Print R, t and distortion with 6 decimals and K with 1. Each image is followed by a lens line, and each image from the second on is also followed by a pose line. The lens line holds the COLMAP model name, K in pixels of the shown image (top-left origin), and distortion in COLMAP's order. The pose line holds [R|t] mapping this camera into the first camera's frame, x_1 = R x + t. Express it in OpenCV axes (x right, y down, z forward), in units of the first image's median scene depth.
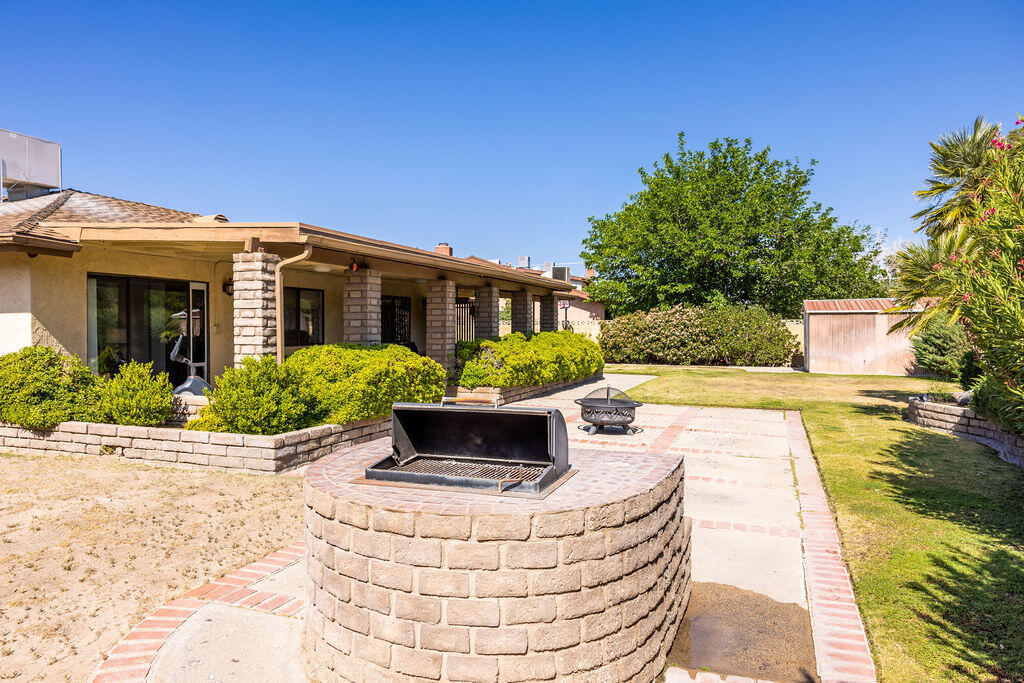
lens RADIAL K [[713.8, 0, 496.4], [0, 713.8, 339.8], [0, 0, 1]] dist [-0.000721, 0.000287]
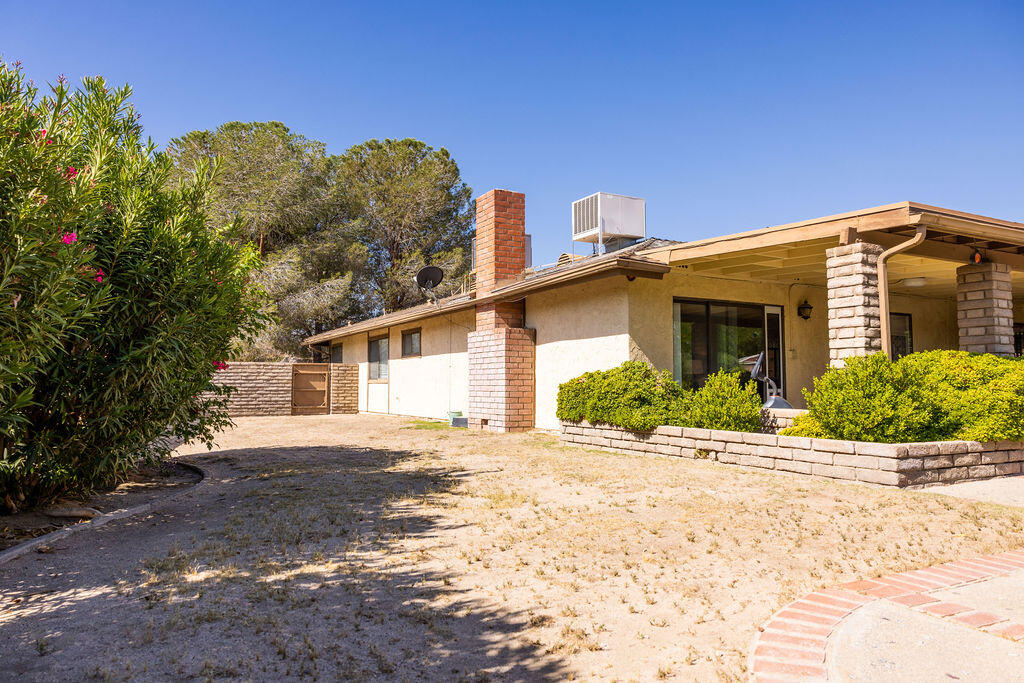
lens RADIAL K [[715.3, 0, 515.5], [0, 715.3, 344.3], [0, 0, 1]] dist [0.004477, 0.000915]
pose [[0.756840, -0.033415, -0.652746, -0.084240], [-0.014586, 0.997580, -0.067979, 0.070172], [0.653437, 0.060971, 0.754521, 0.073314]]
